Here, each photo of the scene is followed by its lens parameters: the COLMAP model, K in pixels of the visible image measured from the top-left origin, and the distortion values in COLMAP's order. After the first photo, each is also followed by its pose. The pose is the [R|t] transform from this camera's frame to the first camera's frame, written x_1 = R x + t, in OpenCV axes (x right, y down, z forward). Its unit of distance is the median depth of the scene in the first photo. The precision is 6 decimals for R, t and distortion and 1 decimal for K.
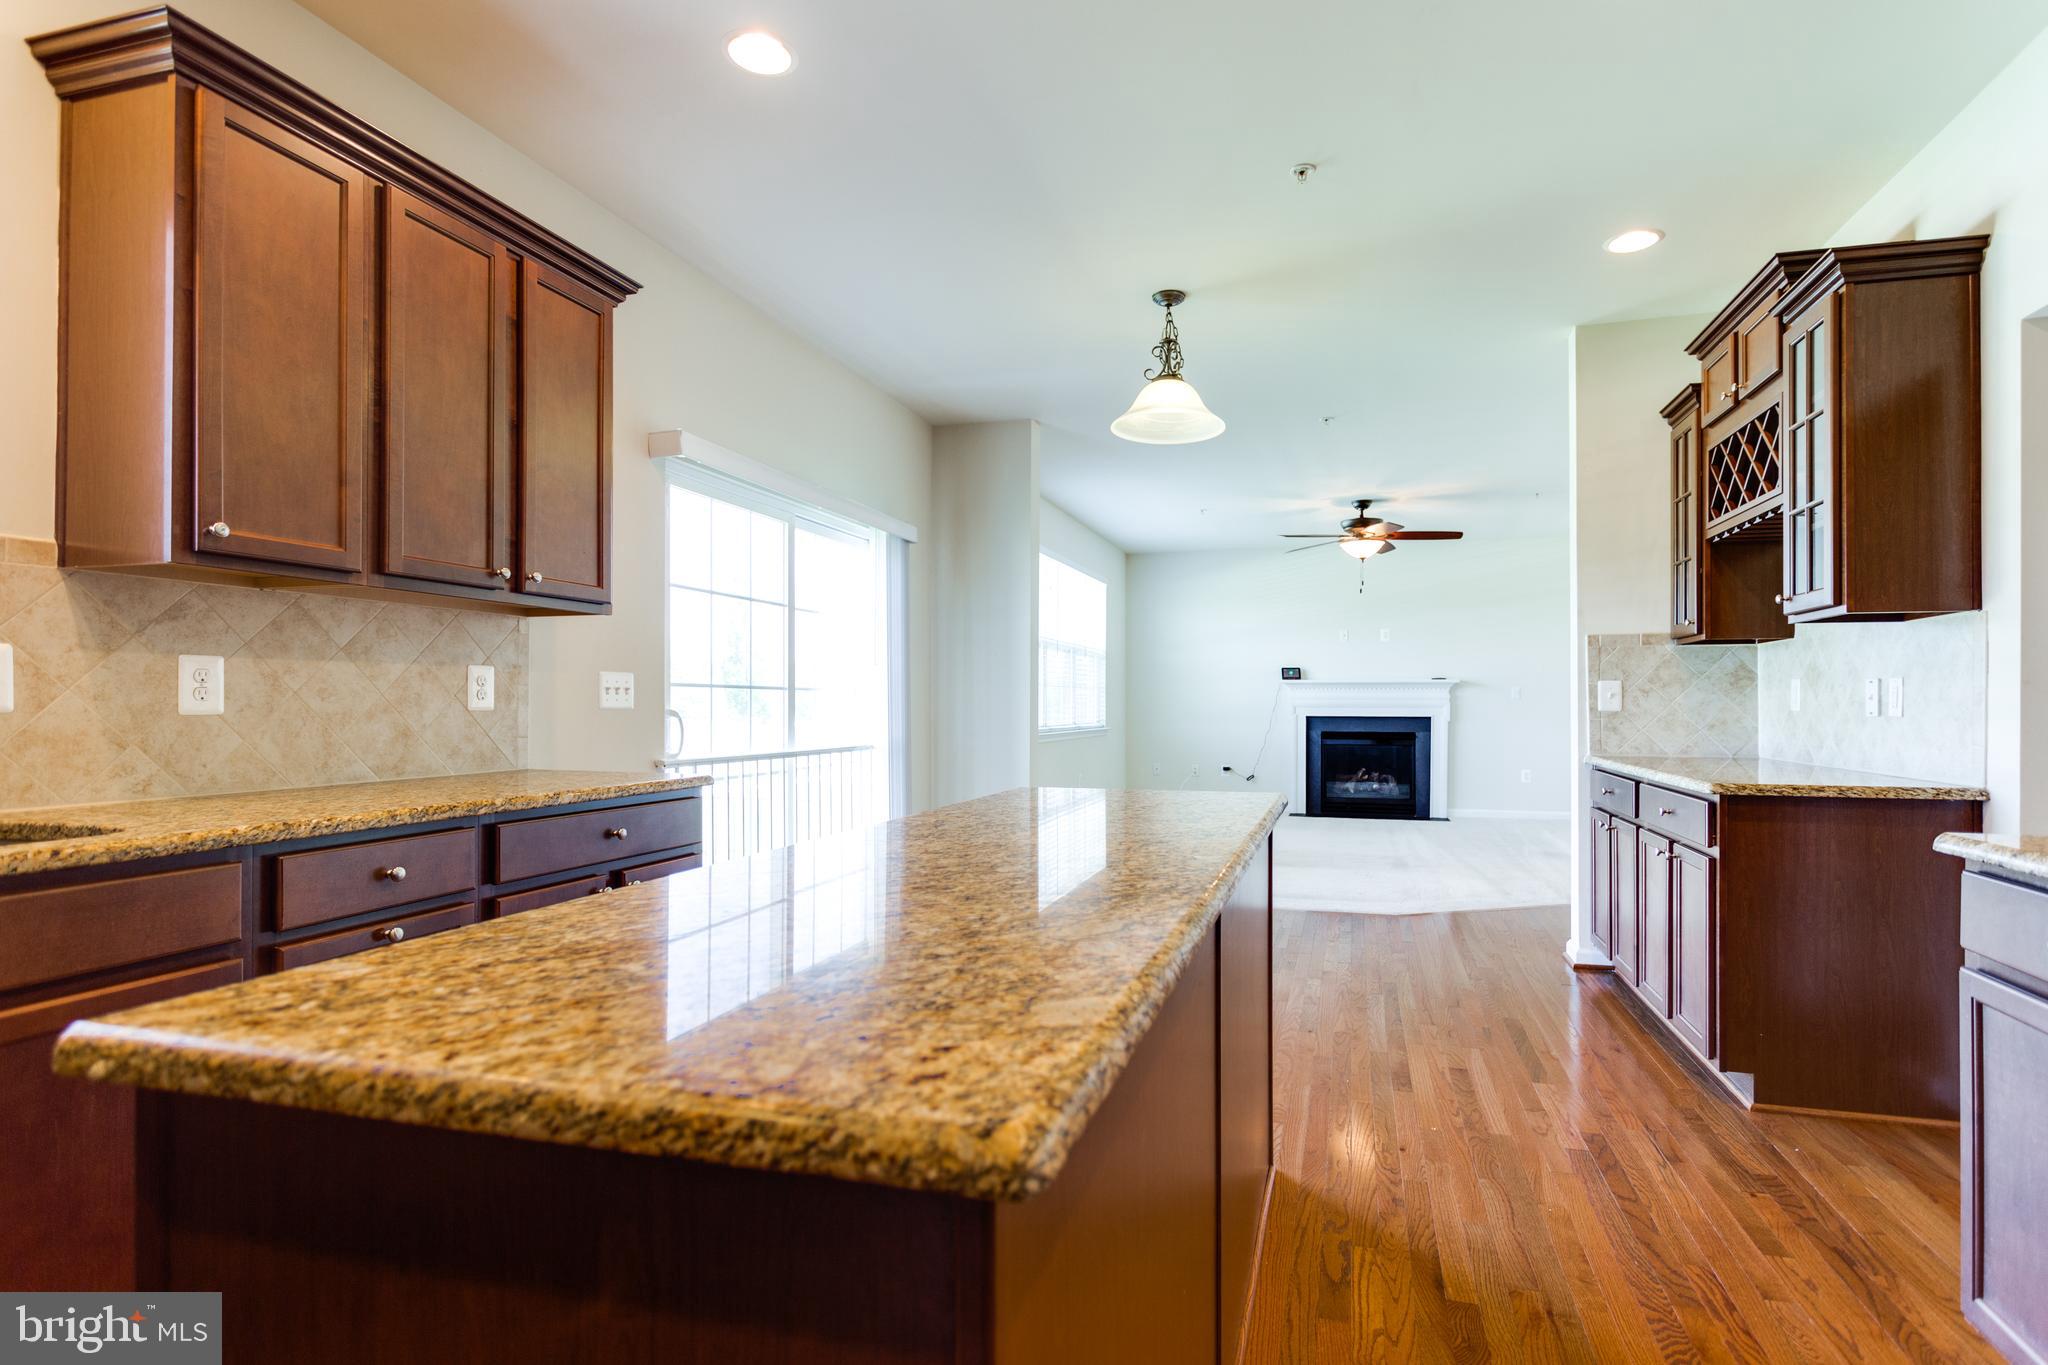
lens RADIAL K [[996.7, 0, 1050.0], [0, 996.7, 692.1], [0, 0, 1]] dist [0.009296, -0.004030]
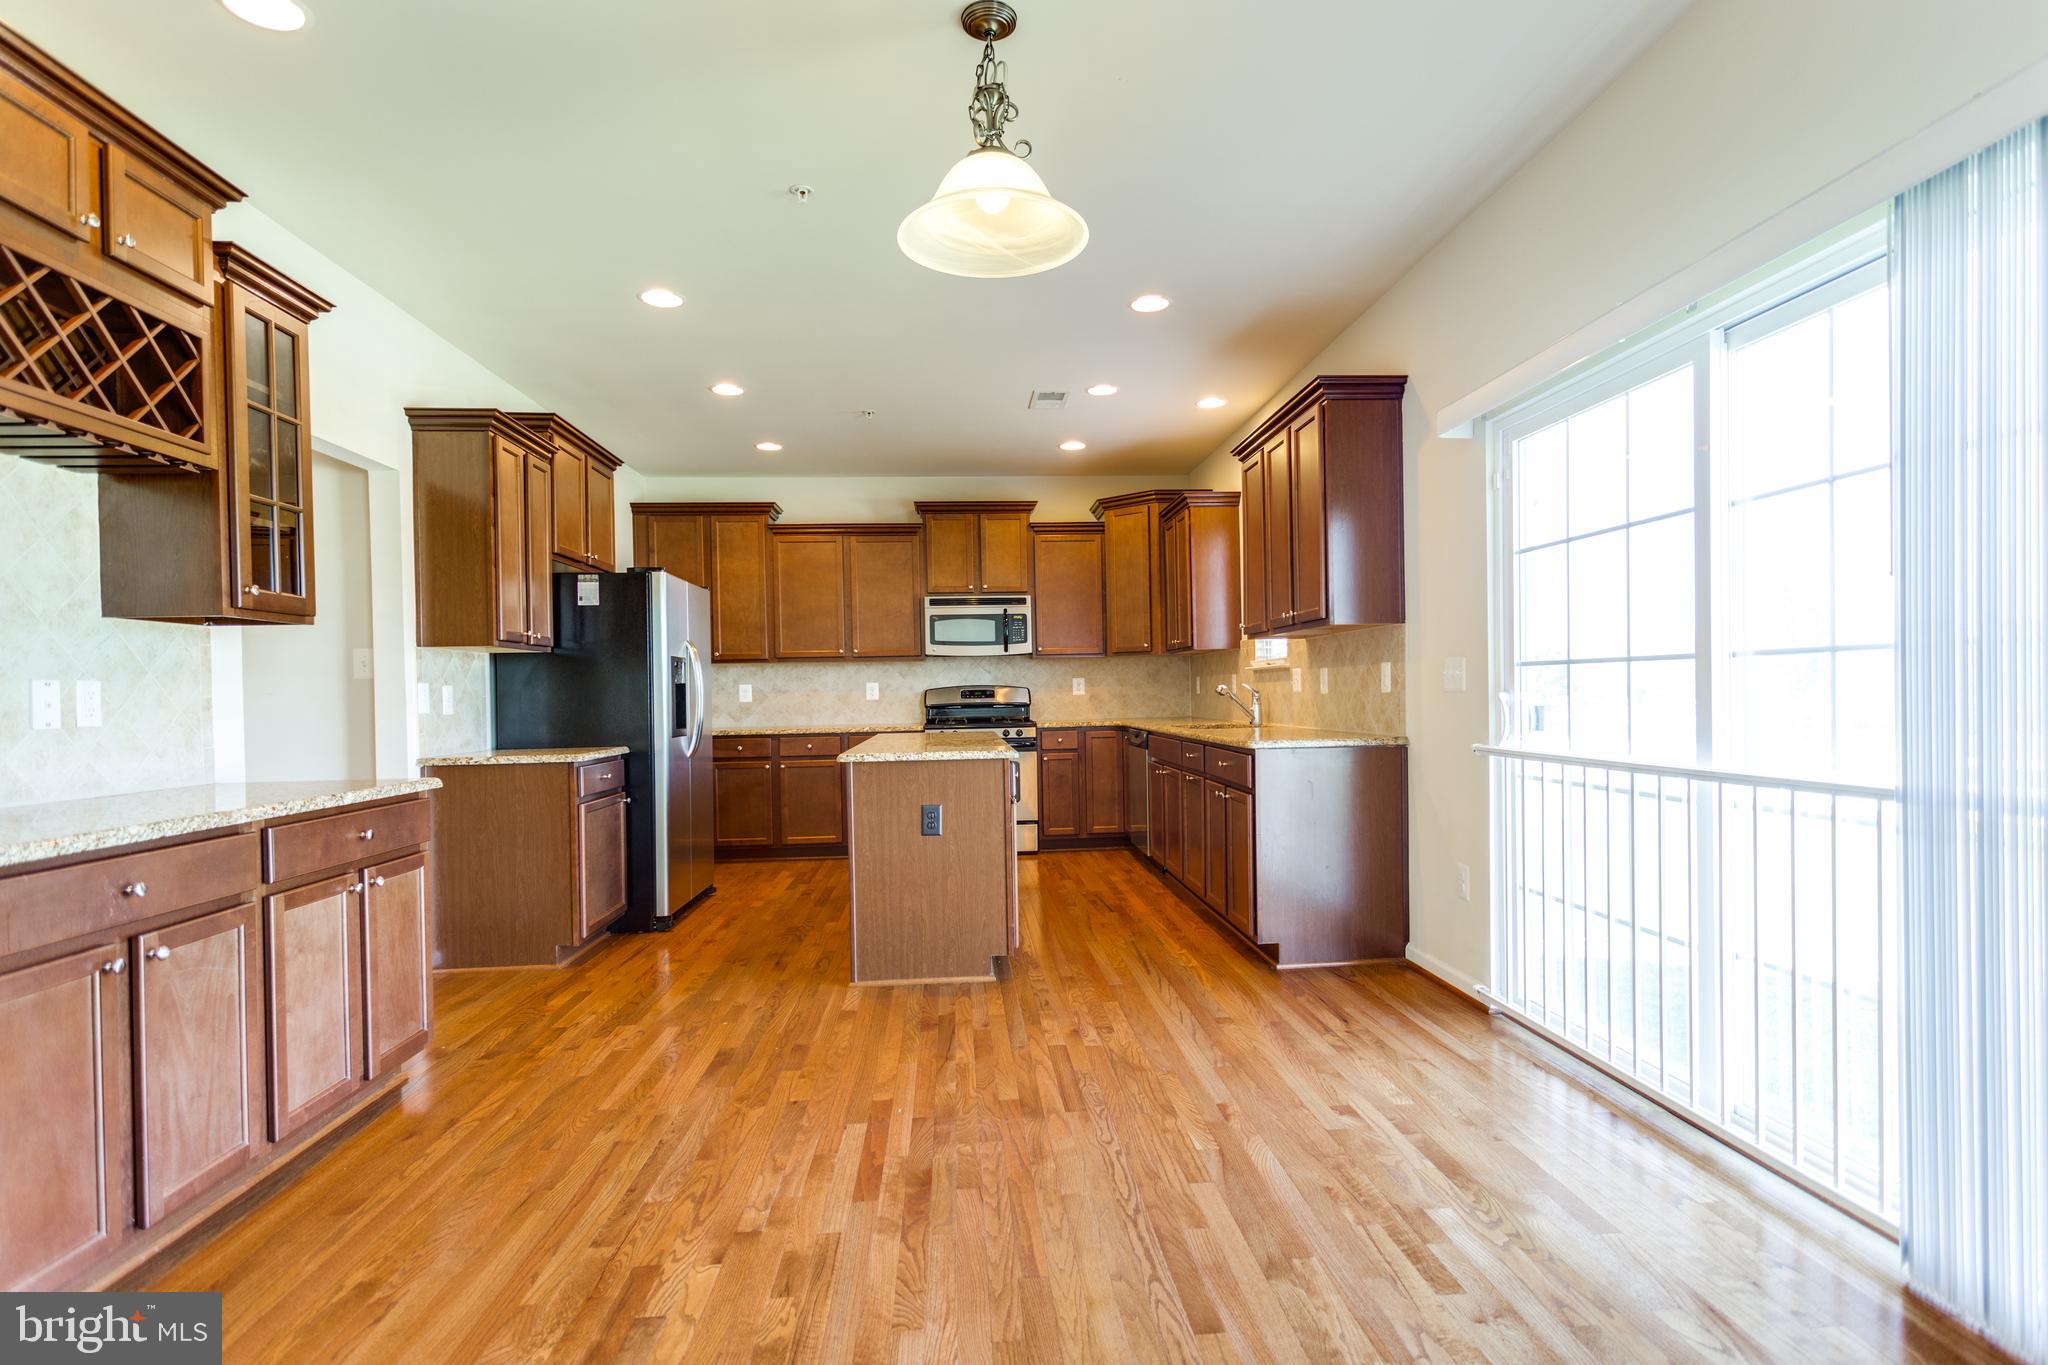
lens RADIAL K [[996.7, 0, 1036.7], [0, 996.7, 696.7], [0, 0, 1]] dist [0.009296, -0.004030]
pose [[-0.928222, 0.016125, -0.371678, 0.345701], [0.021189, 0.999730, -0.009547, 0.021420], [0.371423, -0.016737, -0.928313, 1.692975]]
